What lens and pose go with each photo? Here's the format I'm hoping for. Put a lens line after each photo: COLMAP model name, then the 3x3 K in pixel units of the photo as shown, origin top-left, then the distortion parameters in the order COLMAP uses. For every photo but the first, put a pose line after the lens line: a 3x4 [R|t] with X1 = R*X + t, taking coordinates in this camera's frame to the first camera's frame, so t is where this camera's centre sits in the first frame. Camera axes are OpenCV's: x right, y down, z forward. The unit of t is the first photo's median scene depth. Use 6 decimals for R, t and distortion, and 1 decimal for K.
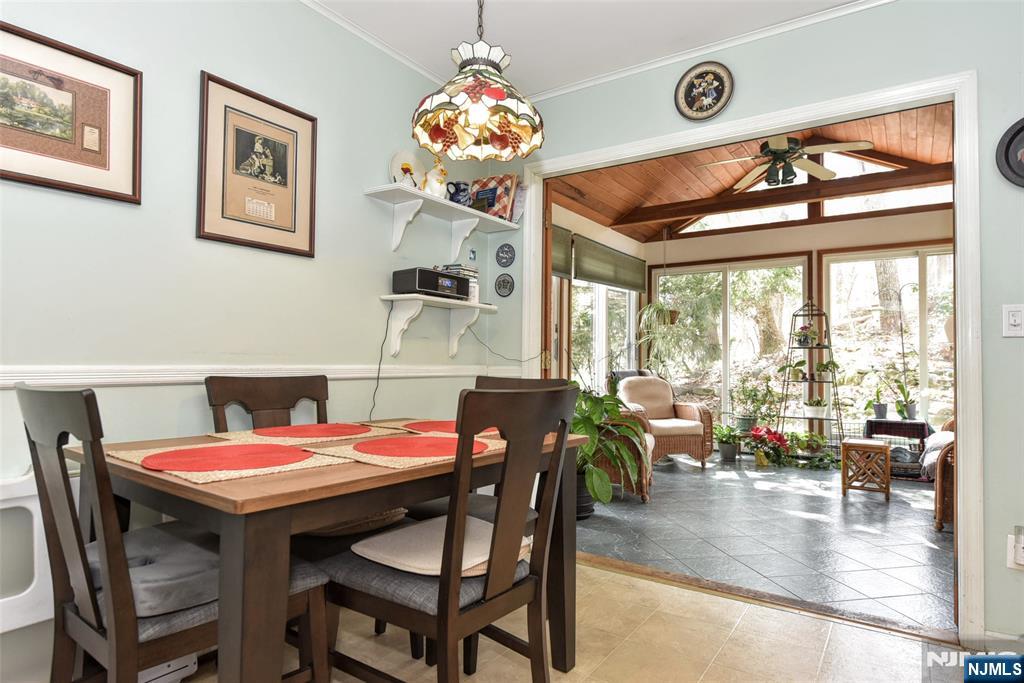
lens RADIAL K [[570.3, 0, 510.0], [0, 570.3, 343.7], [0, 0, 1]] dist [-0.003548, -0.001077]
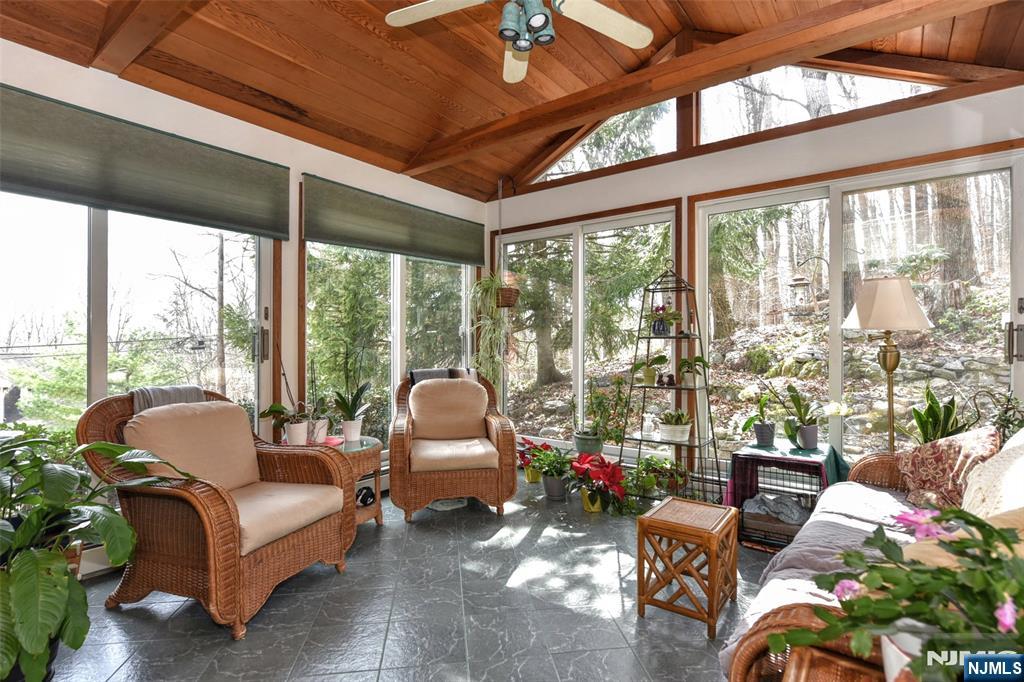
lens RADIAL K [[500.9, 0, 494.9], [0, 500.9, 351.9], [0, 0, 1]] dist [-0.010603, -0.001251]
pose [[0.998430, -0.008057, -0.055437, 0.336627], [0.010575, 0.998919, 0.045268, -0.005489], [0.055012, -0.045783, 0.997436, 0.372389]]
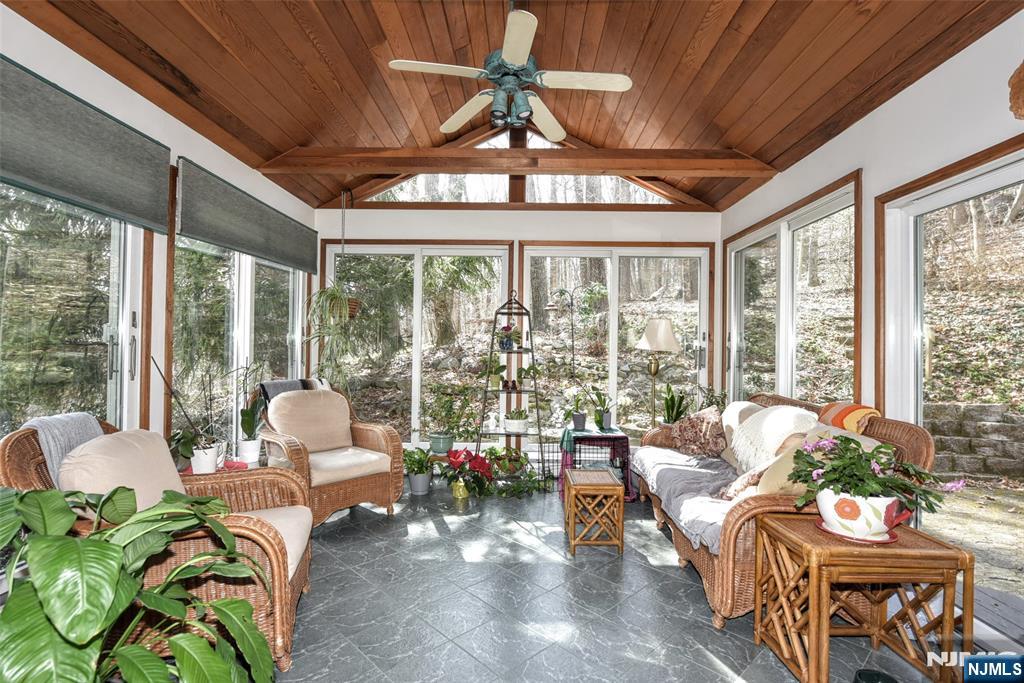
lens RADIAL K [[500.9, 0, 519.9], [0, 500.9, 347.9], [0, 0, 1]] dist [-0.010603, -0.001251]
pose [[0.830389, 0.003068, 0.557175, 0.108049], [-0.023358, 0.999297, 0.029310, -0.020195], [-0.556694, -0.037354, 0.829877, 0.346878]]
